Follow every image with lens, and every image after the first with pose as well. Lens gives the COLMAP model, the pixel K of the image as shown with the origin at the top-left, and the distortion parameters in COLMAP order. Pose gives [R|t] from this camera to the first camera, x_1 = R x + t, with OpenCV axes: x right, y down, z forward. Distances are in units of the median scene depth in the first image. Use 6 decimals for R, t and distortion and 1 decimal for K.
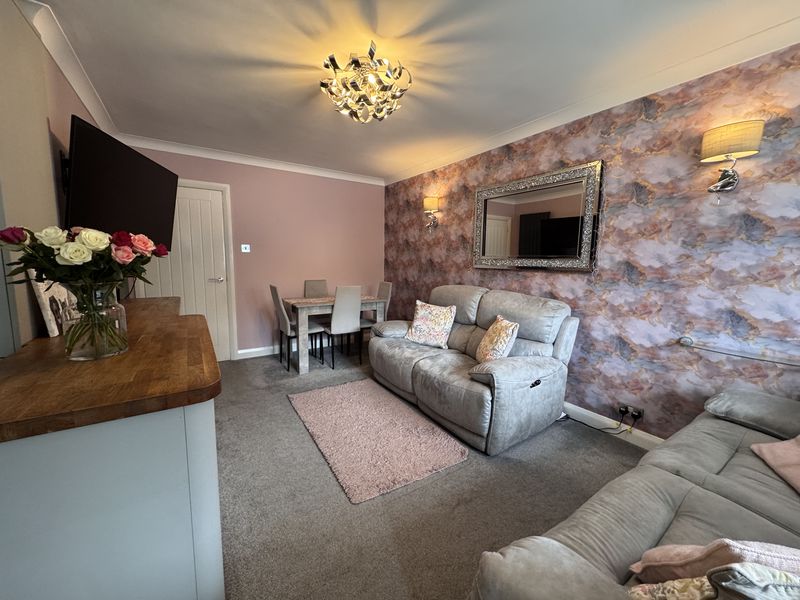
lens RADIAL K [[320.8, 0, 404.5], [0, 320.8, 300.1], [0, 0, 1]] dist [-0.003394, 0.001289]
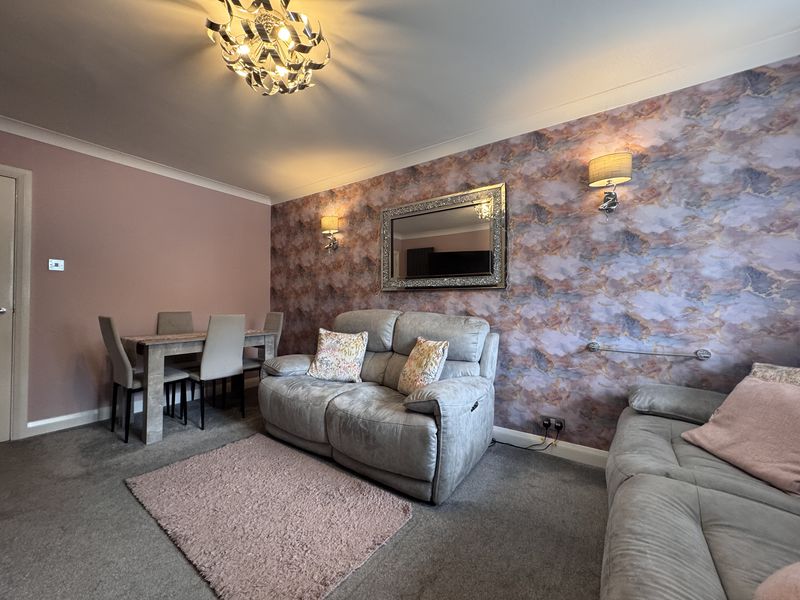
lens RADIAL K [[320.8, 0, 405.0], [0, 320.8, 297.8], [0, 0, 1]] dist [-0.003394, 0.001289]
pose [[0.931251, -0.007990, 0.364290, -0.083987], [0.057539, 0.990441, -0.125365, 0.054796], [-0.359806, 0.137707, 0.922809, 0.179405]]
